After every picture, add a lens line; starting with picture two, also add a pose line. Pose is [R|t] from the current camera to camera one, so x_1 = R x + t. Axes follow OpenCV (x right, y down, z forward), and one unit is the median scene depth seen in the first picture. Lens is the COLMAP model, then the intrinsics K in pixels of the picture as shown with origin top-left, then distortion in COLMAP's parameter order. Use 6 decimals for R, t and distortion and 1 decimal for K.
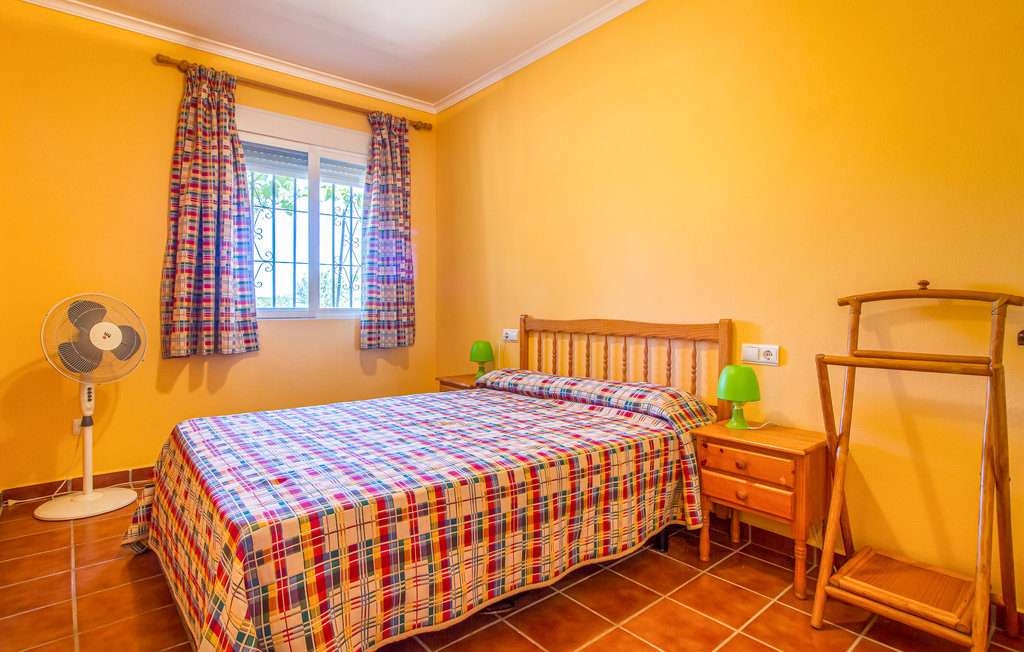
lens RADIAL K [[521.1, 0, 505.8], [0, 521.1, 325.3], [0, 0, 1]] dist [-0.004031, -0.000975]
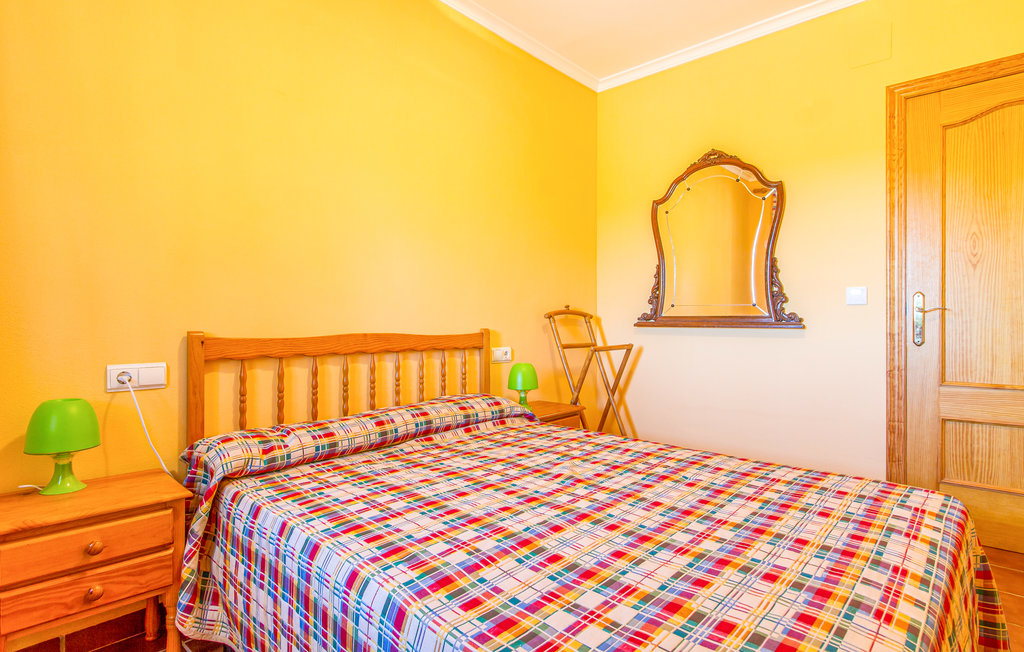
lens RADIAL K [[521.1, 0, 504.8], [0, 521.1, 322.3], [0, 0, 1]] dist [-0.004031, -0.000975]
pose [[-0.146366, -0.000128, 0.989230, -0.719899], [0.034964, 0.999374, 0.005303, -0.028734], [-0.988612, 0.035364, -0.146270, 1.051418]]
